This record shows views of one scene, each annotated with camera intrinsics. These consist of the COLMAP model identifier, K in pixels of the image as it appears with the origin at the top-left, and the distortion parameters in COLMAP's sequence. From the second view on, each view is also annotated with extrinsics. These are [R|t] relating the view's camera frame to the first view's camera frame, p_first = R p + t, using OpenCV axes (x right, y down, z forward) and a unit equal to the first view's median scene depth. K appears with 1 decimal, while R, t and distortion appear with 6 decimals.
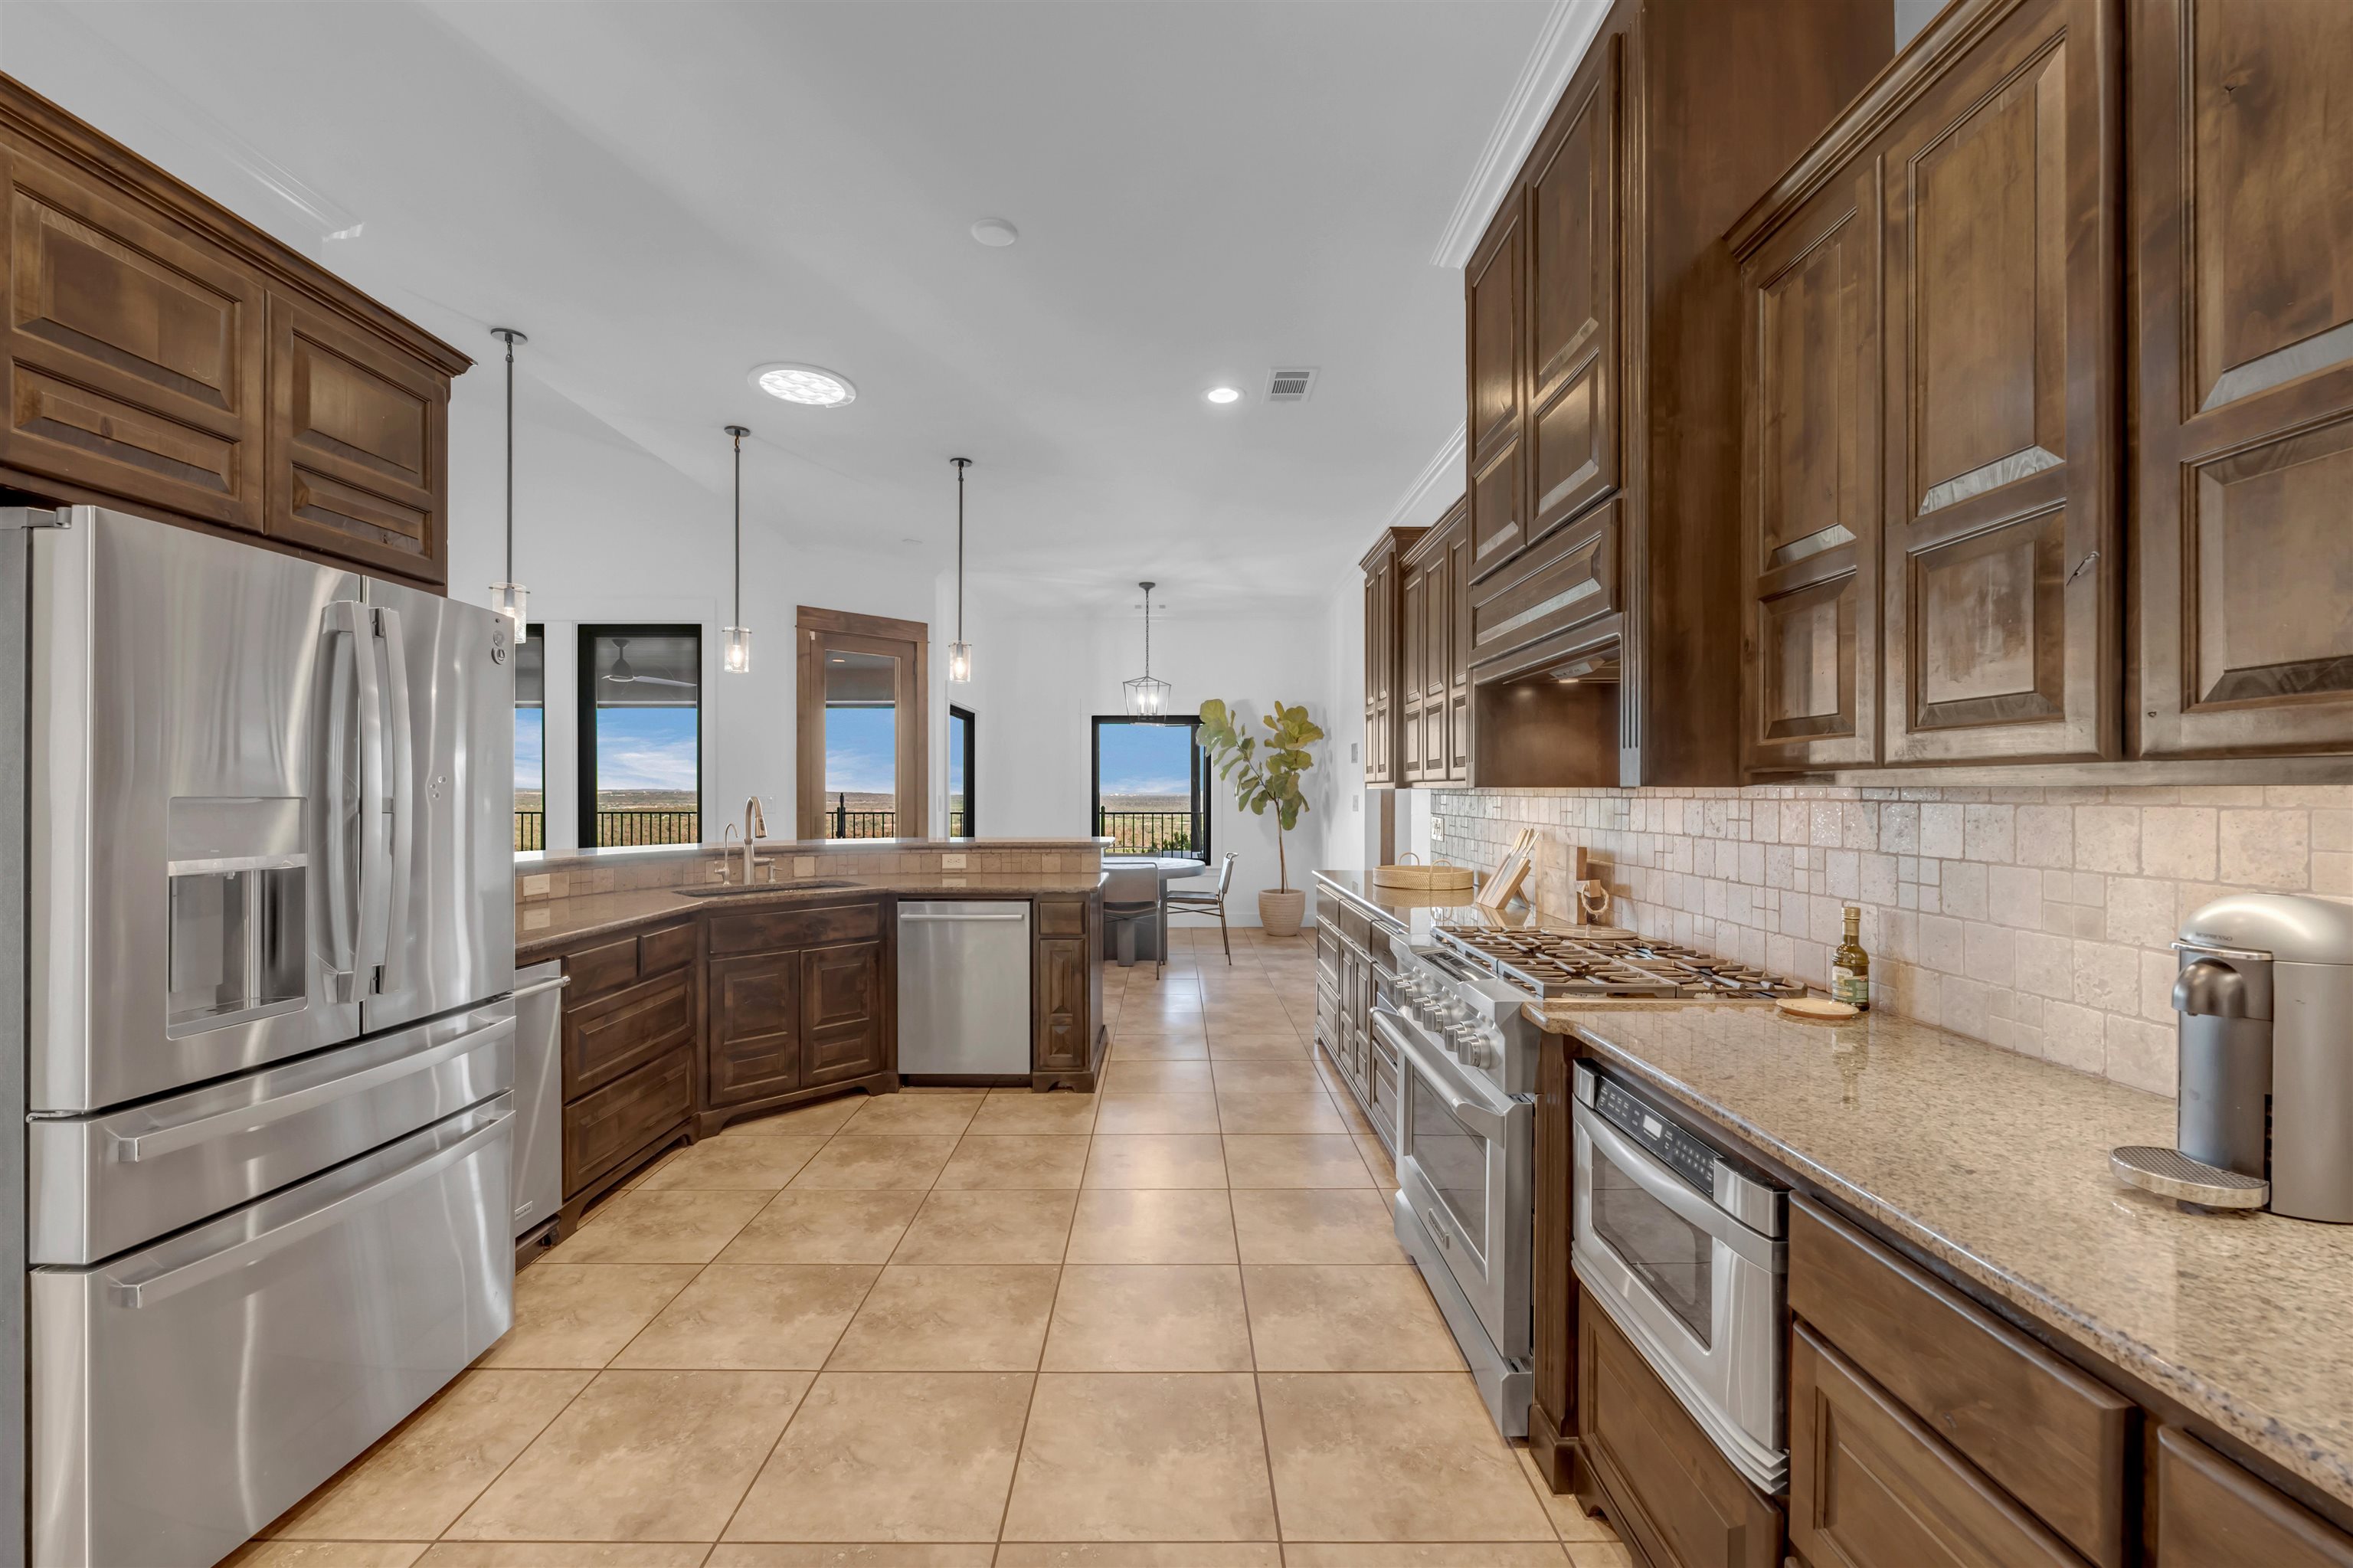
lens RADIAL K [[960.8, 0, 1172.2], [0, 960.8, 781.5], [0, 0, 1]] dist [-0.005504, 0.000187]
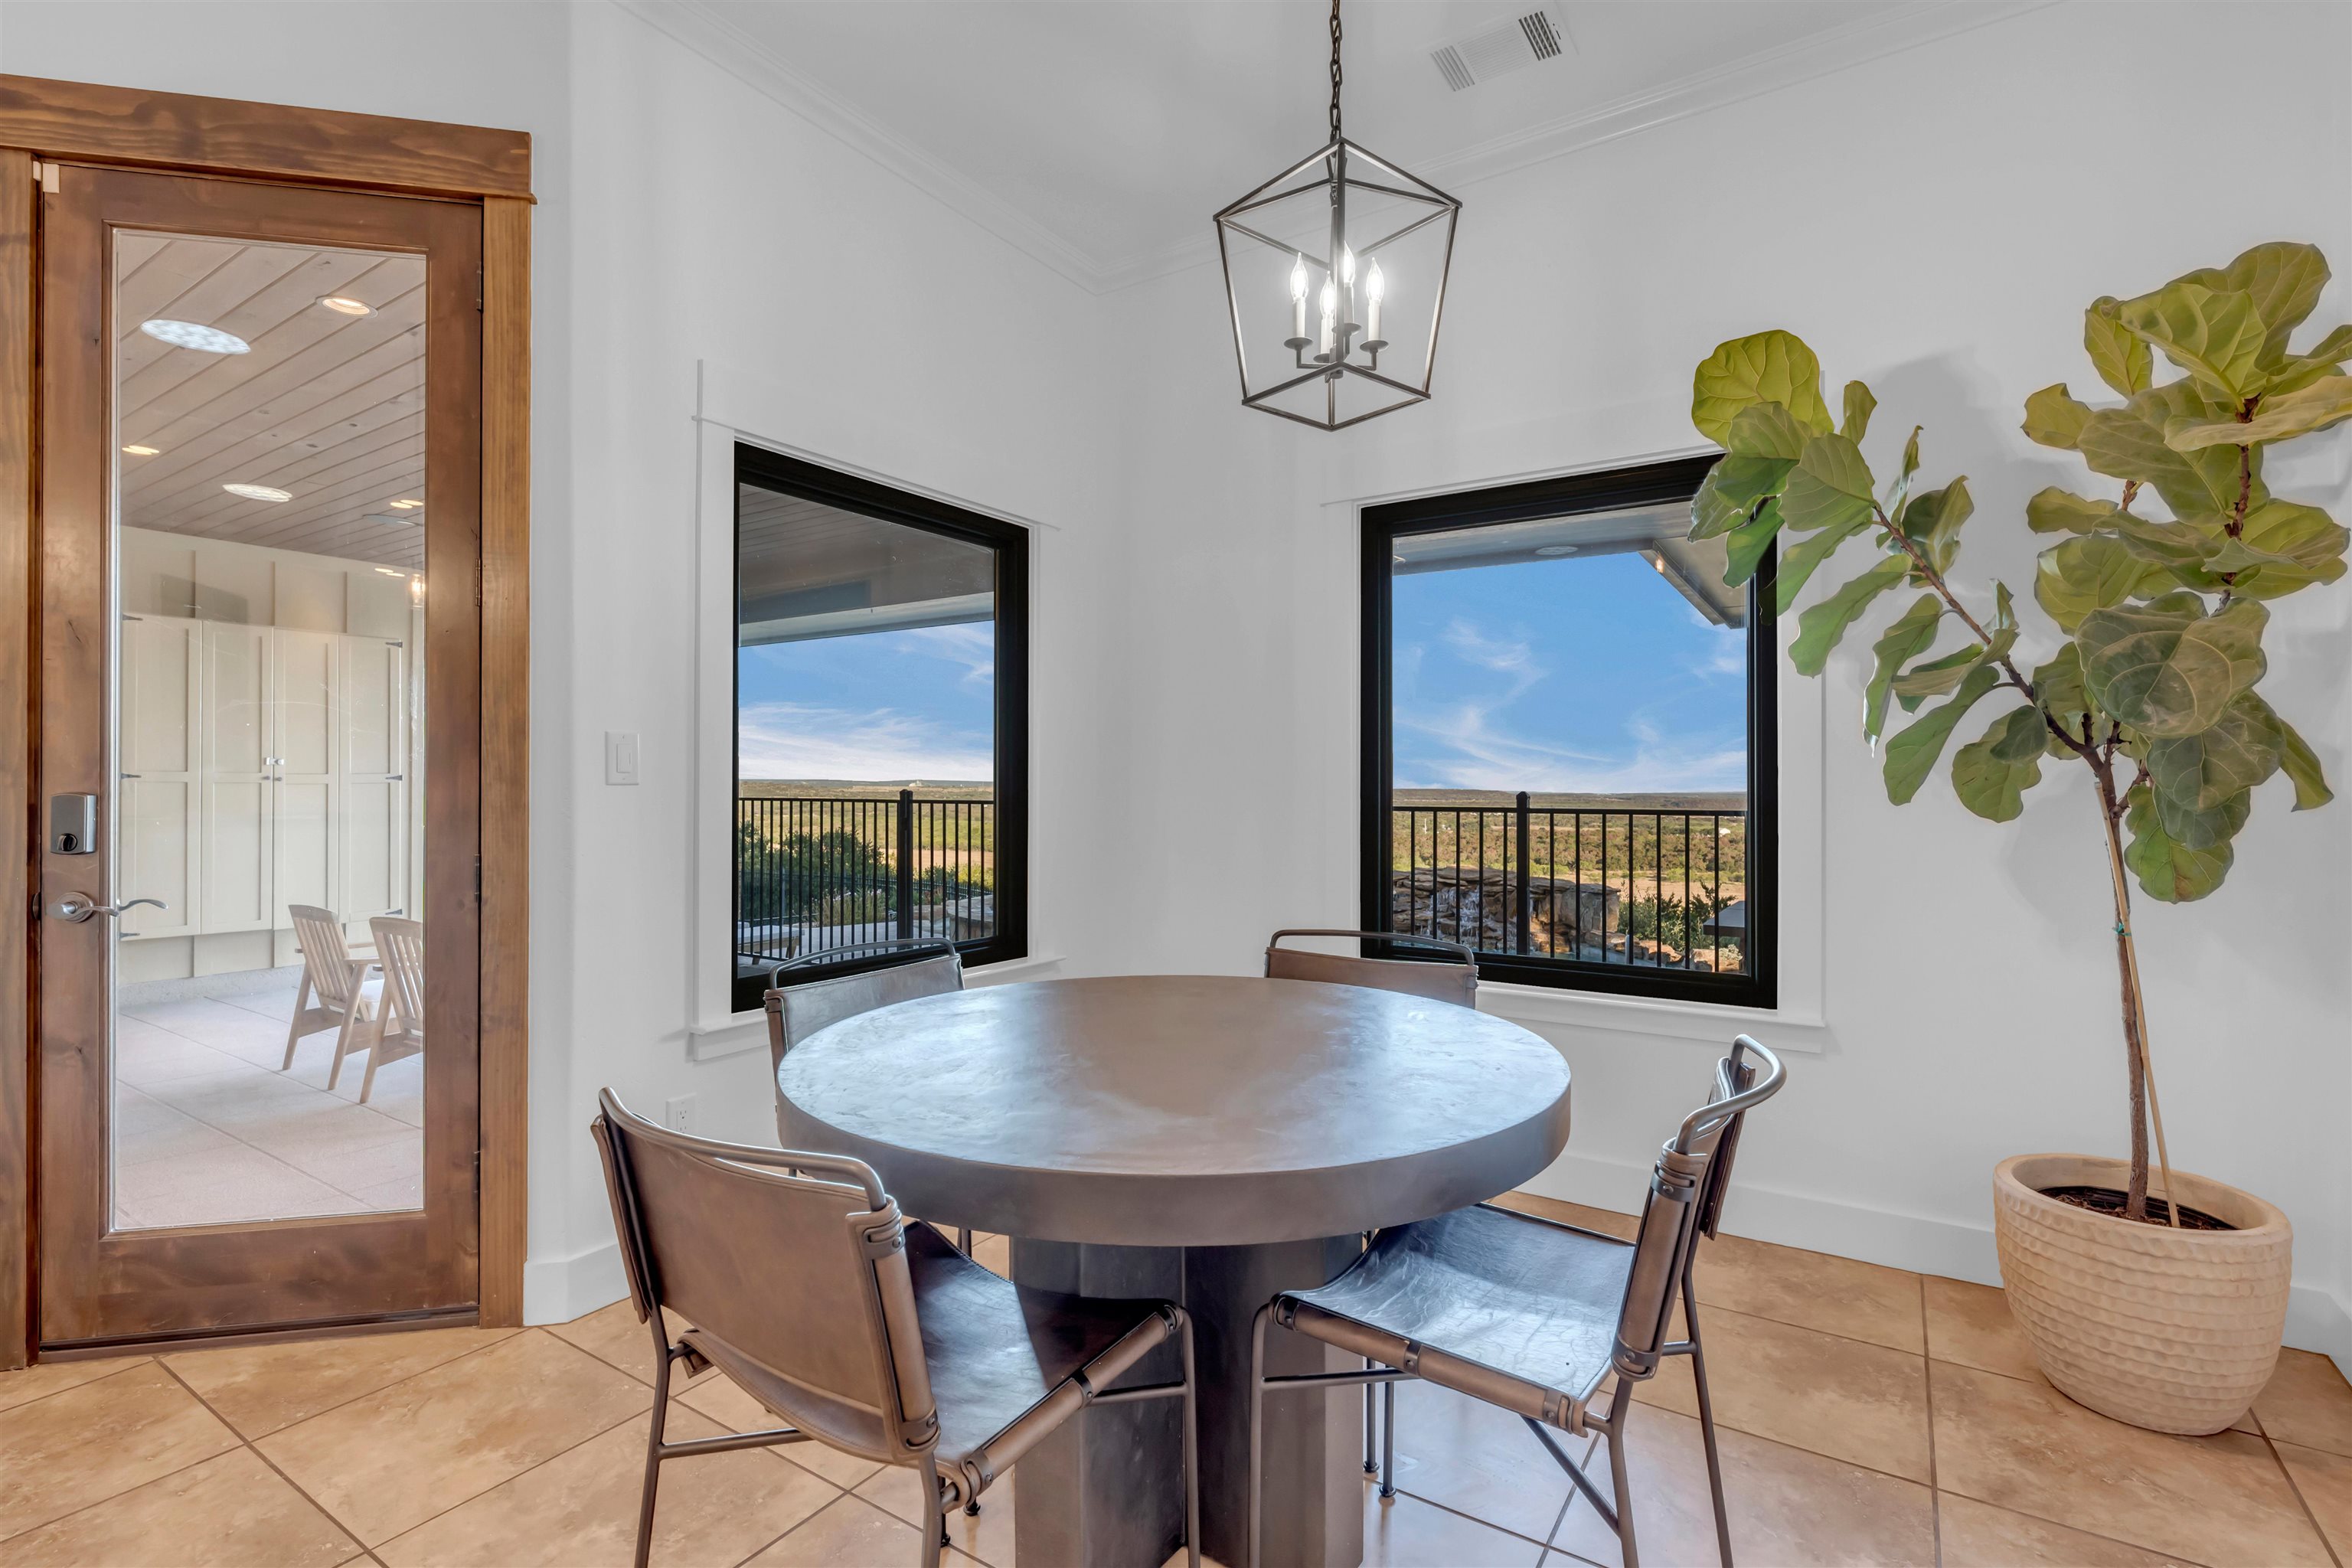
lens RADIAL K [[1082.6, 0, 1171.6], [0, 1082.6, 772.4], [0, 0, 1]] dist [-0.000008, 0.000127]
pose [[0.833217, -0.003926, -0.552932, 0.070016], [0.003068, 0.999992, -0.002476, 0.023454], [0.552937, 0.000367, 0.833223, 0.687385]]
